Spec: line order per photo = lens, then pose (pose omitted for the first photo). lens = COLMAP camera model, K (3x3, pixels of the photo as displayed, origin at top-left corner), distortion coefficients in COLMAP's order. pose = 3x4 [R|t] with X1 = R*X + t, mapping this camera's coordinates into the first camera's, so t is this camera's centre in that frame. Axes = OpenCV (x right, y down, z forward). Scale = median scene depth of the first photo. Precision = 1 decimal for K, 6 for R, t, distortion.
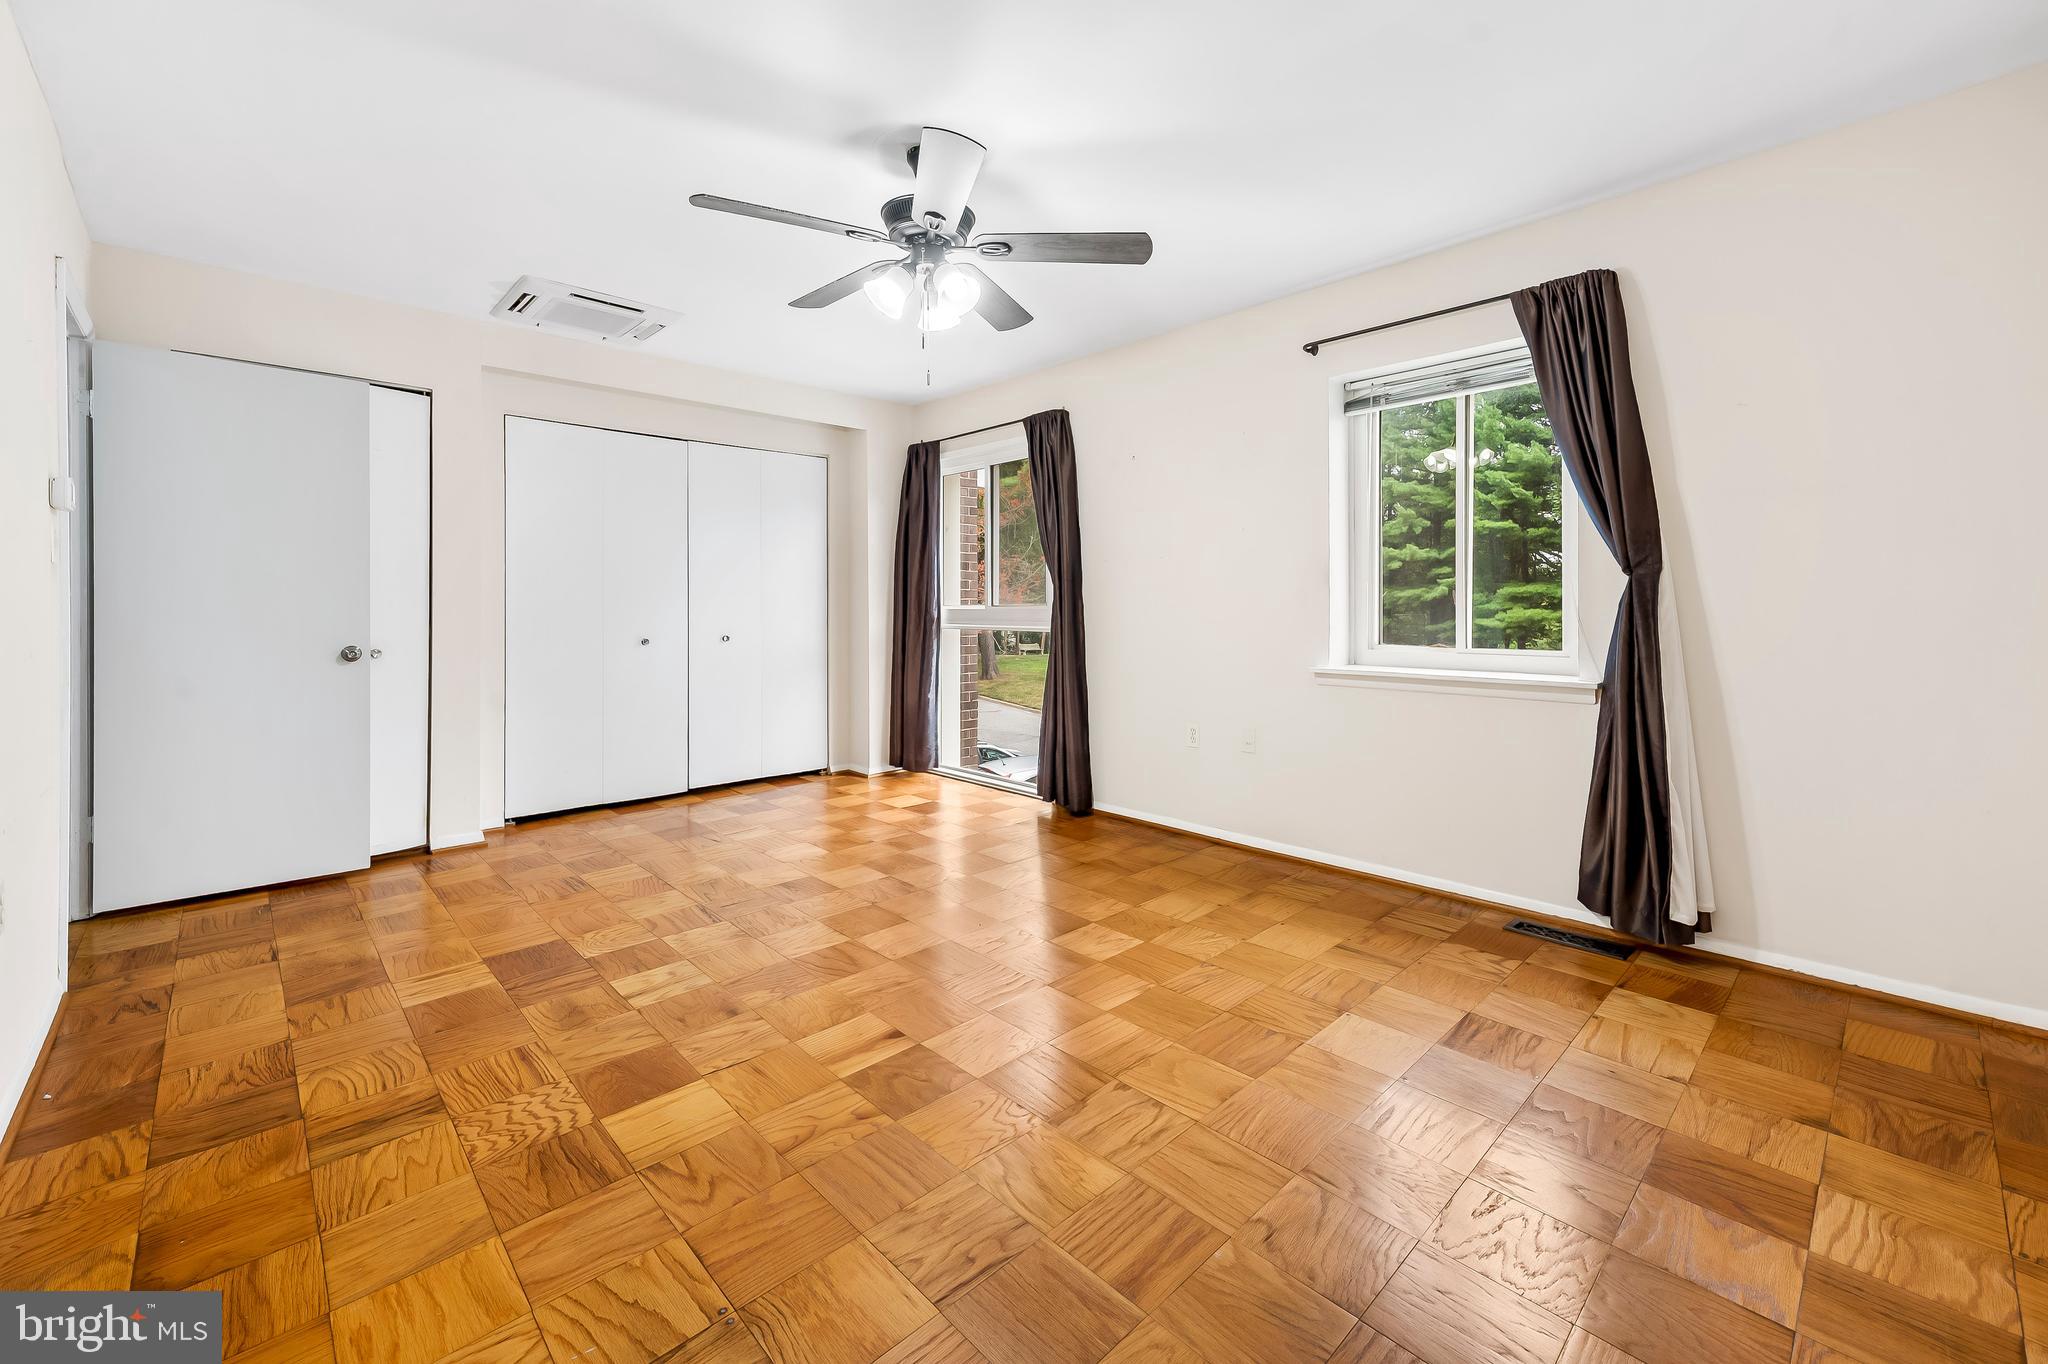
lens RADIAL K [[852.0, 0, 1028.1], [0, 852.0, 607.3], [0, 0, 1]] dist [0.013972, 0.000031]
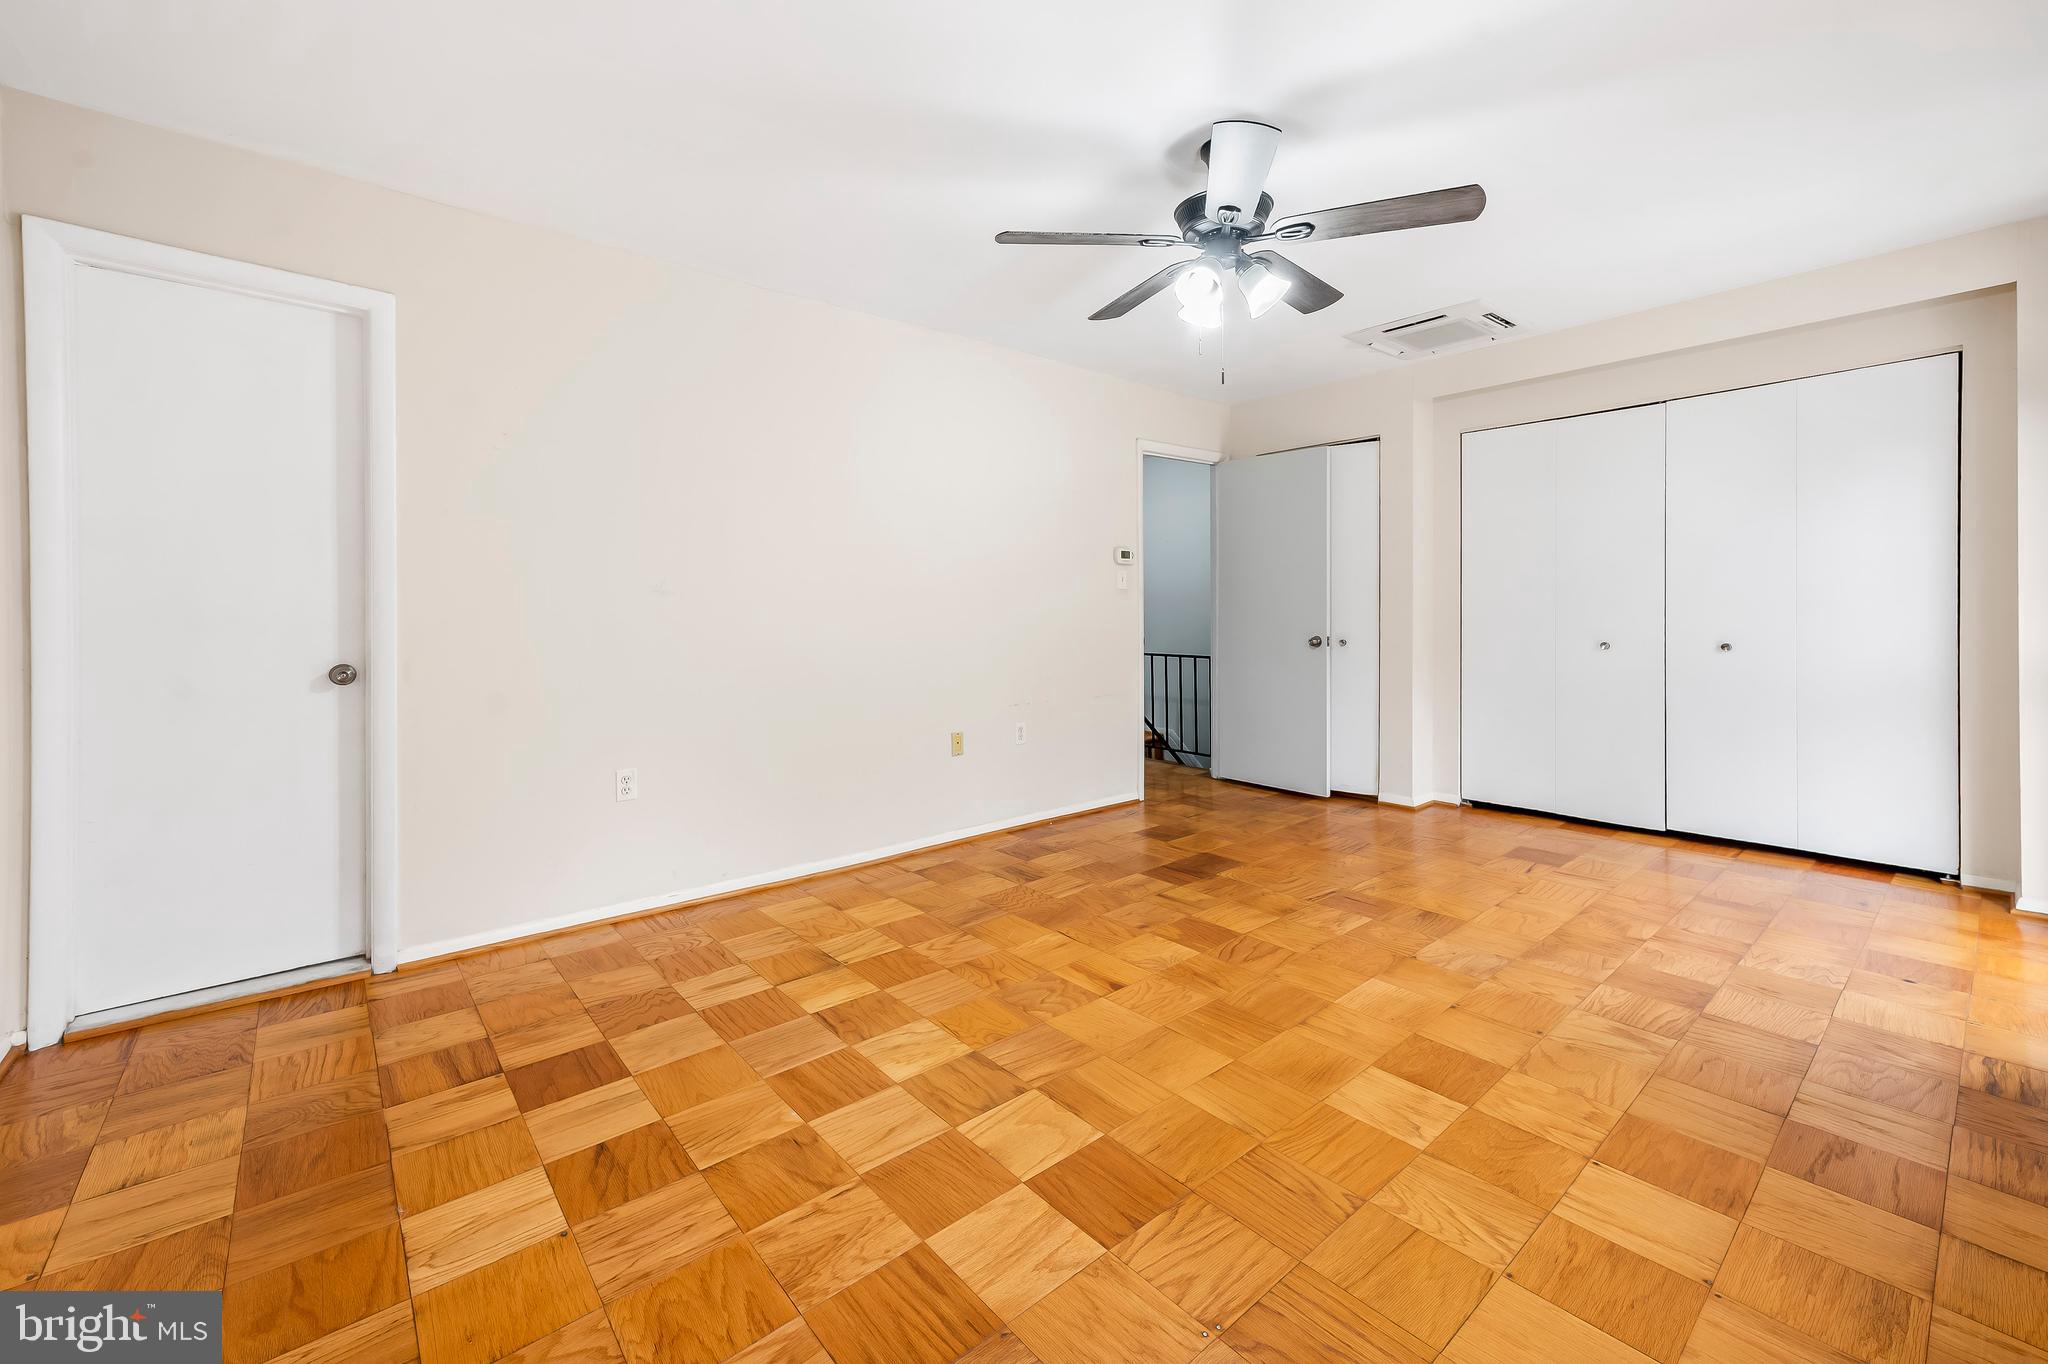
lens RADIAL K [[836.6, 0, 1018.9], [0, 836.6, 607.1], [0, 0, 1]] dist [0.011434, 0.000114]
pose [[-0.069174, -0.002524, -0.997601, 0.617364], [0.006781, 0.999973, -0.003000, -0.001113], [0.997582, -0.006972, -0.069155, 0.607654]]
